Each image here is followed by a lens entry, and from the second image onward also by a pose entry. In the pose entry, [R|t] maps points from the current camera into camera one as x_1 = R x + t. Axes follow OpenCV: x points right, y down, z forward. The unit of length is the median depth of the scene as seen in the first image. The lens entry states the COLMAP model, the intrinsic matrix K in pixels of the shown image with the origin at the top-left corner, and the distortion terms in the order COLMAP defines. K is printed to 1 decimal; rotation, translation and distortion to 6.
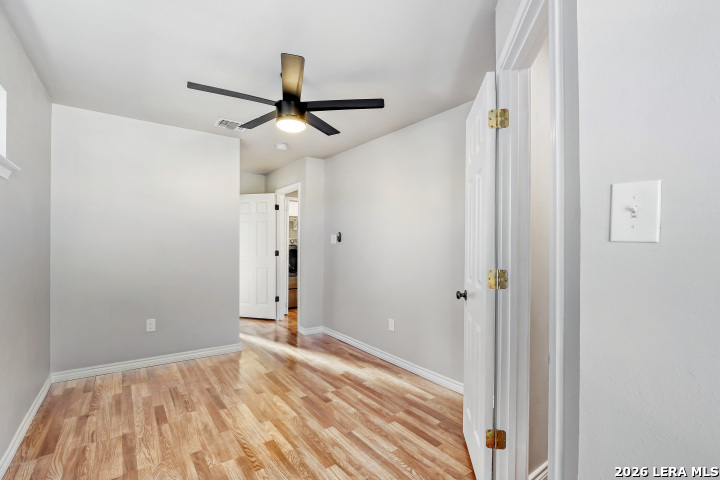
lens RADIAL K [[328.2, 0, 361.8], [0, 328.2, 242.4], [0, 0, 1]] dist [-0.022625, 0.001504]
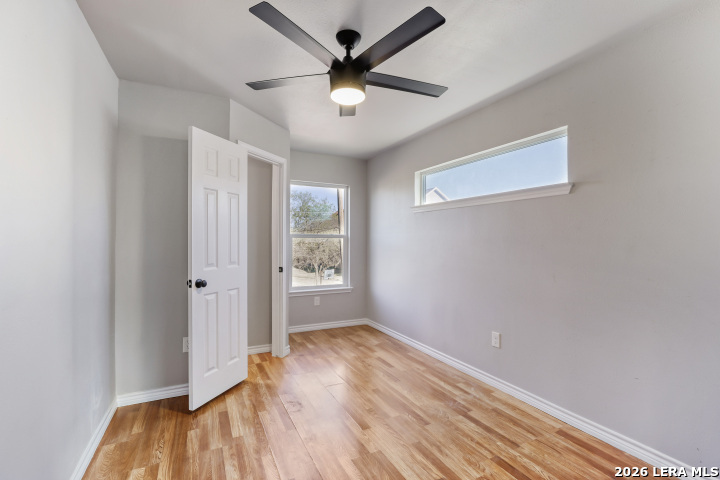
lens RADIAL K [[328.2, 0, 362.1], [0, 328.2, 240.4], [0, 0, 1]] dist [-0.022625, 0.001504]
pose [[-0.985091, -0.015146, 0.171368, -0.418824], [-0.016510, 0.999842, -0.006533, 0.004856], [-0.171242, -0.009265, -0.985185, 1.935237]]
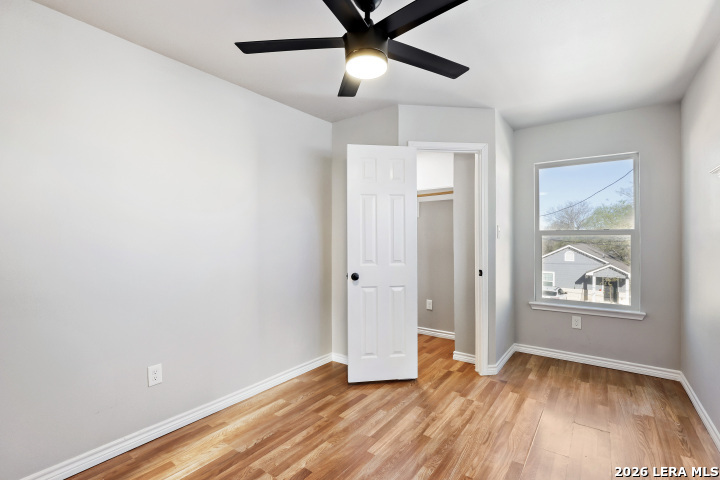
lens RADIAL K [[328.2, 0, 357.3], [0, 328.2, 238.2], [0, 0, 1]] dist [-0.022625, 0.001504]
pose [[-0.279262, -0.008055, 0.960181, -0.933691], [-0.004137, 0.999966, 0.007186, -0.009373], [-0.960206, -0.001965, -0.279286, 1.301126]]
